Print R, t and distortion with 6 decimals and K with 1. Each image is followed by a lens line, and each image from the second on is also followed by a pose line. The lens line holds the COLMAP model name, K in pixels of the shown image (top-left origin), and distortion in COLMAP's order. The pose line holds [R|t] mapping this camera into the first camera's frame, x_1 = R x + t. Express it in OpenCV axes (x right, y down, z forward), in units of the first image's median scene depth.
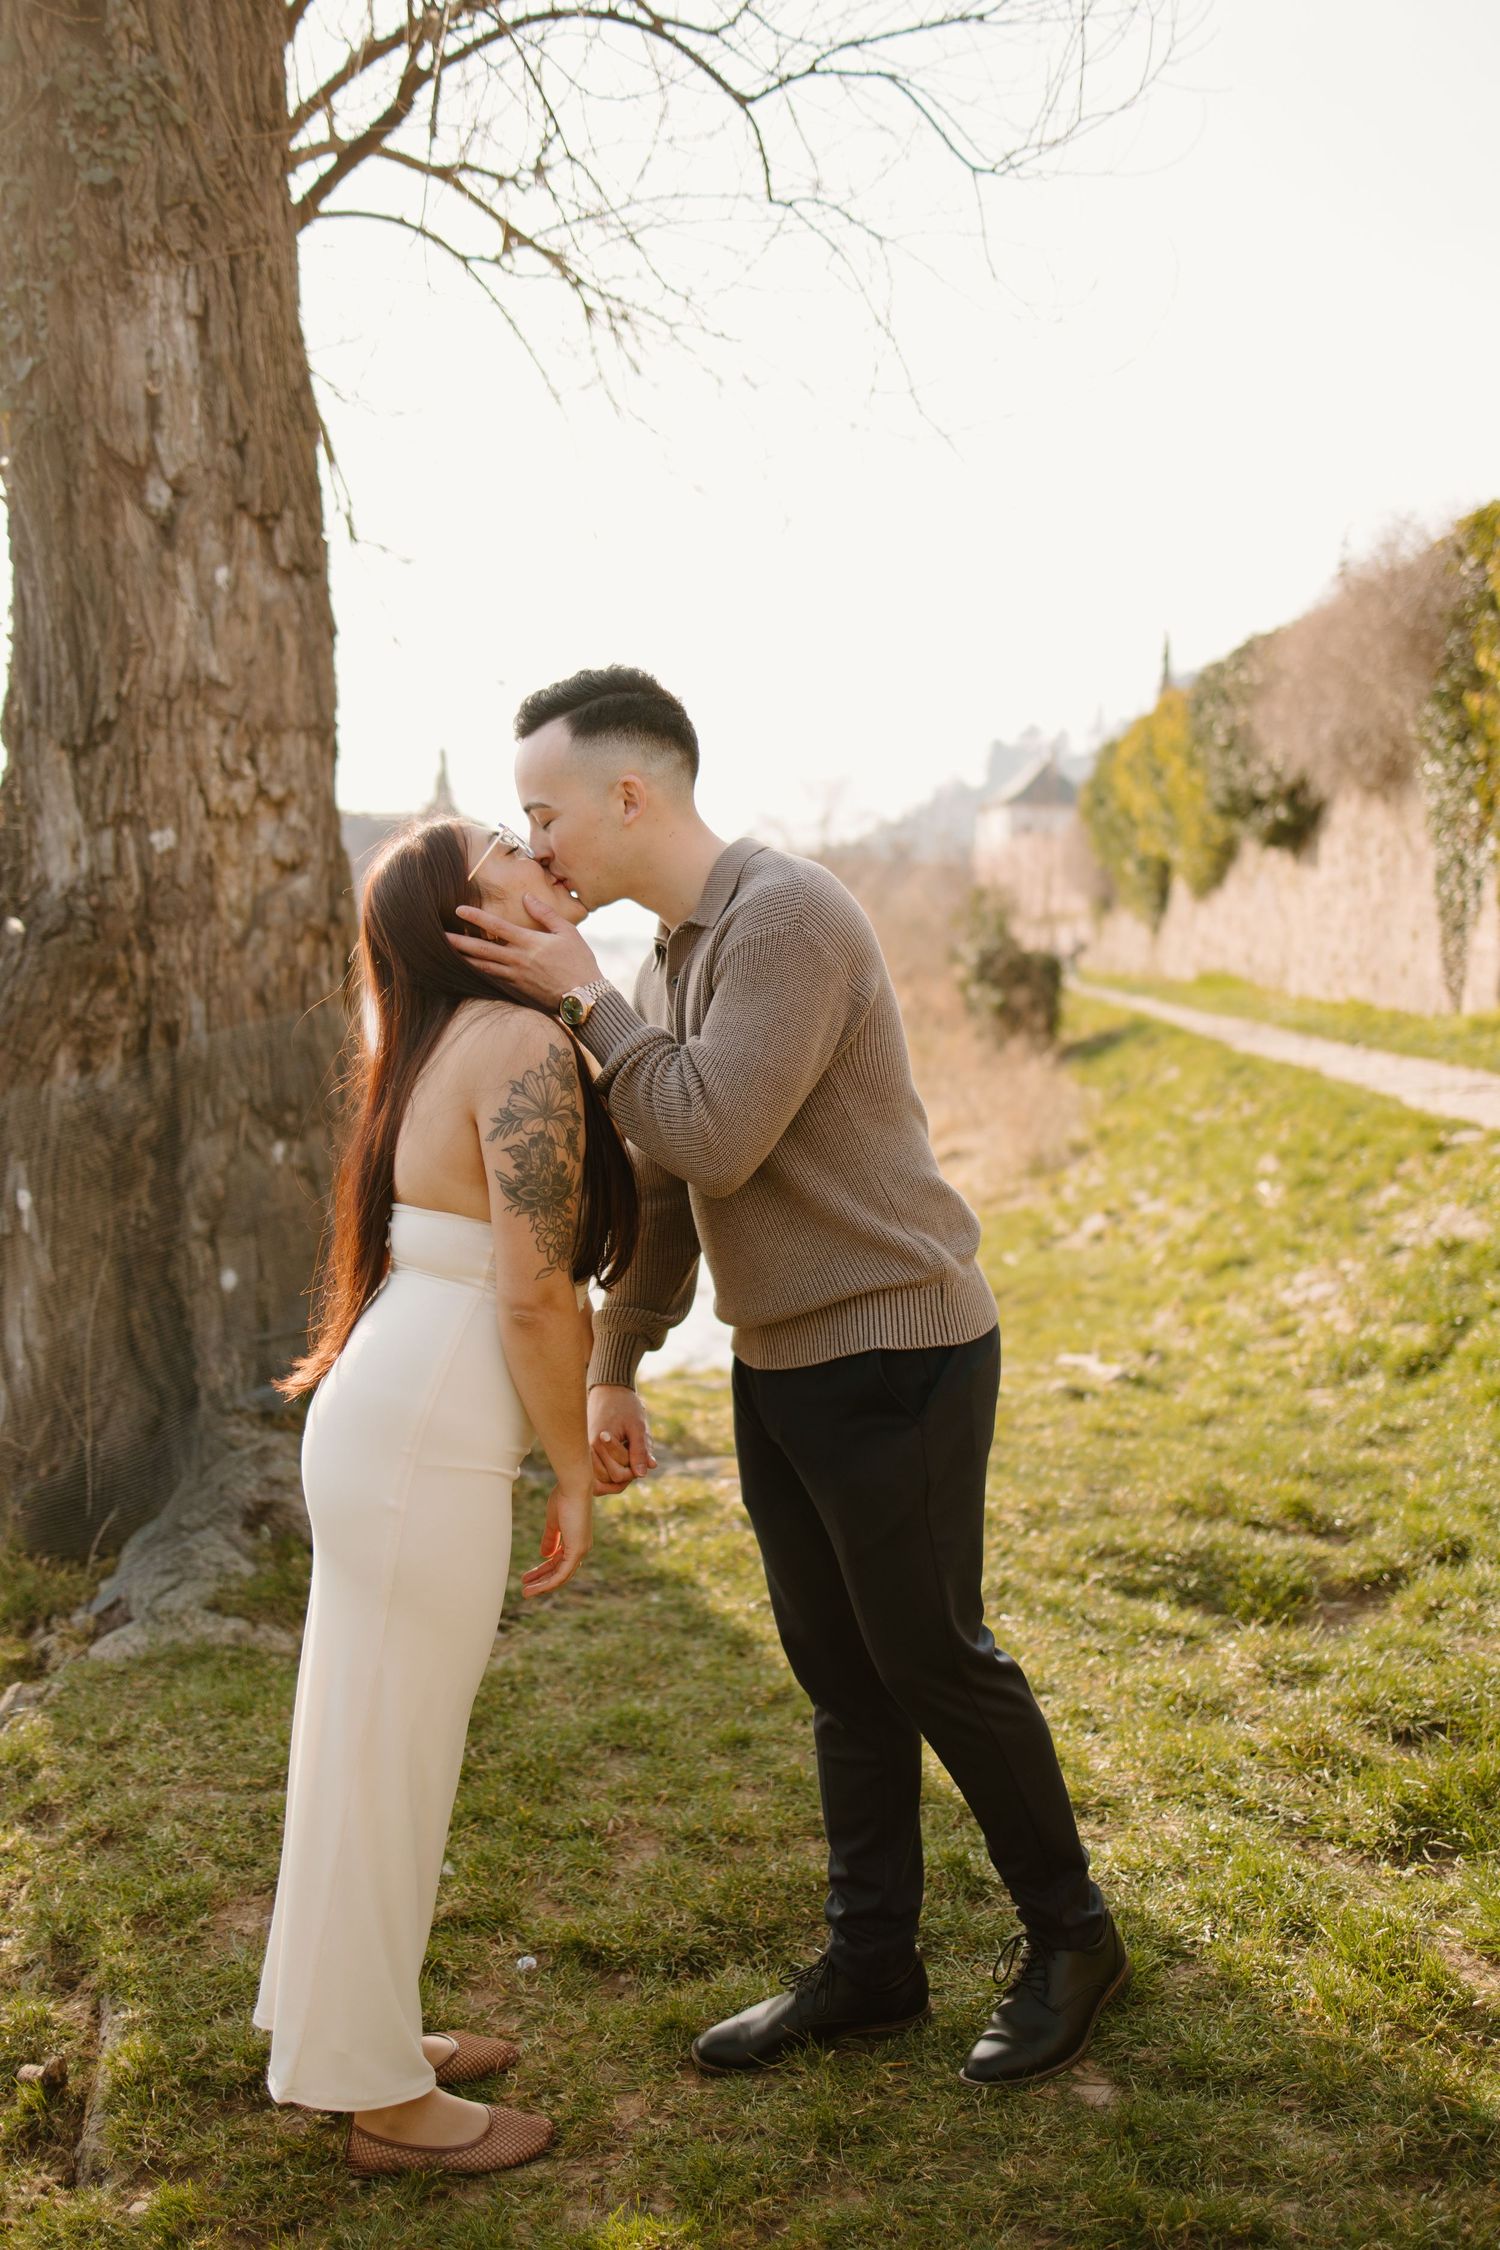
lens RADIAL K [[2353.9, 0, 742.2], [0, 2353.9, 1145.5], [0, 0, 1]] dist [0.043806, 0.000000]
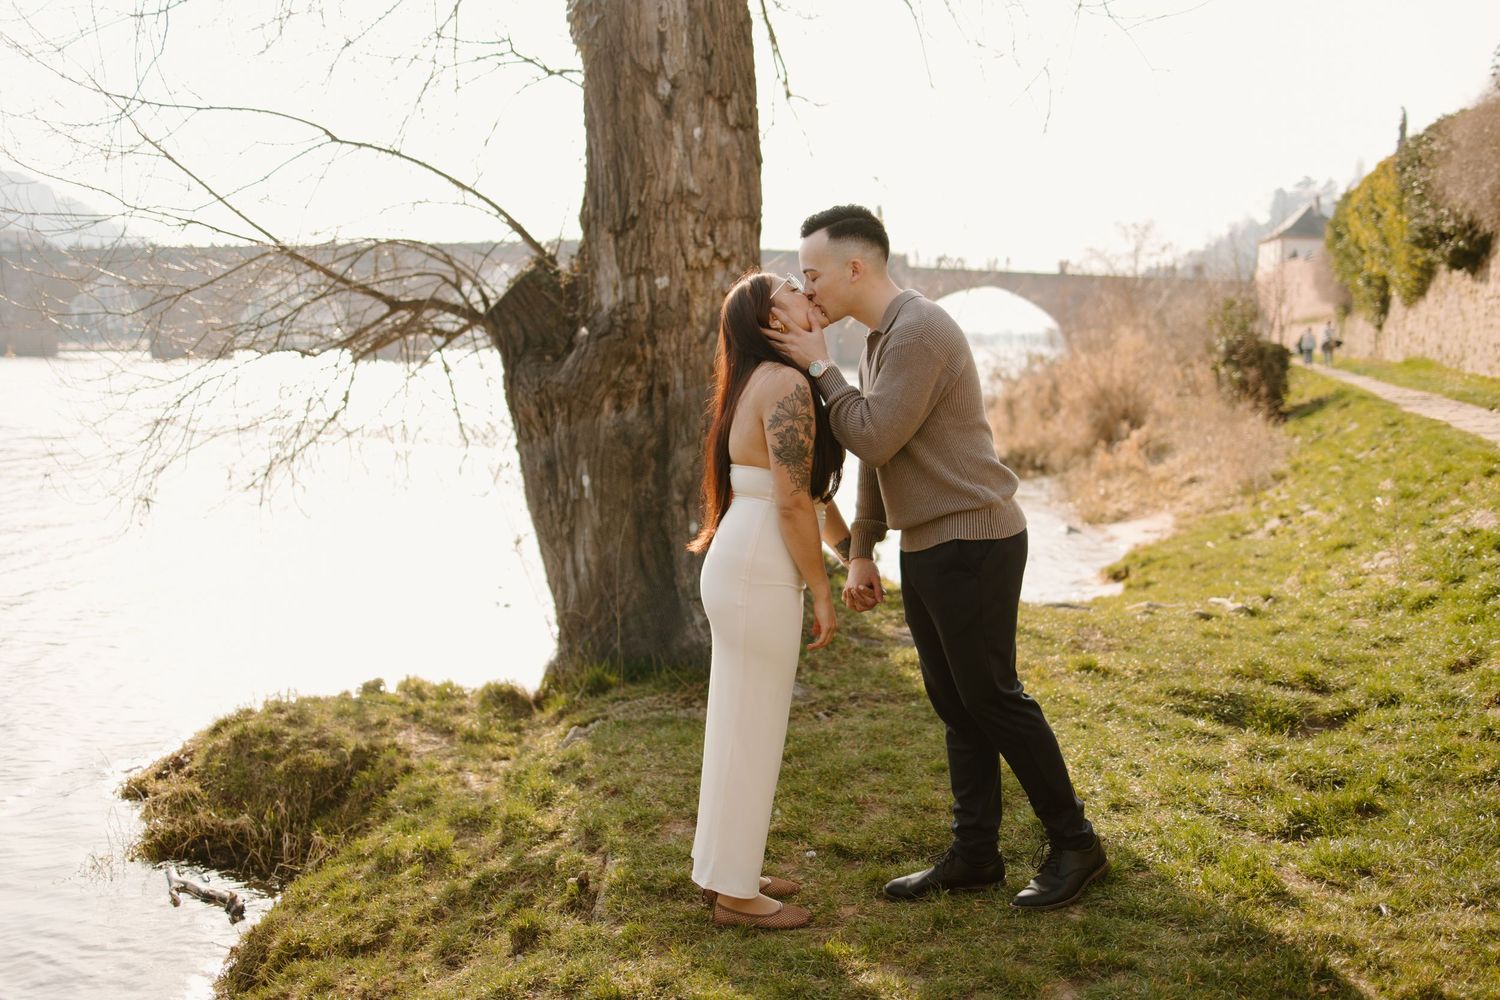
lens RADIAL K [[1569.3, 0, 712.6], [0, 1569.3, 540.6], [0, 0, 1]] dist [0.043806, 0.000000]
pose [[0.974360, 0.026849, -0.223387, 0.064981], [-0.017490, 0.998889, 0.043769, 0.014221], [0.224314, -0.038739, 0.973747, -0.165254]]
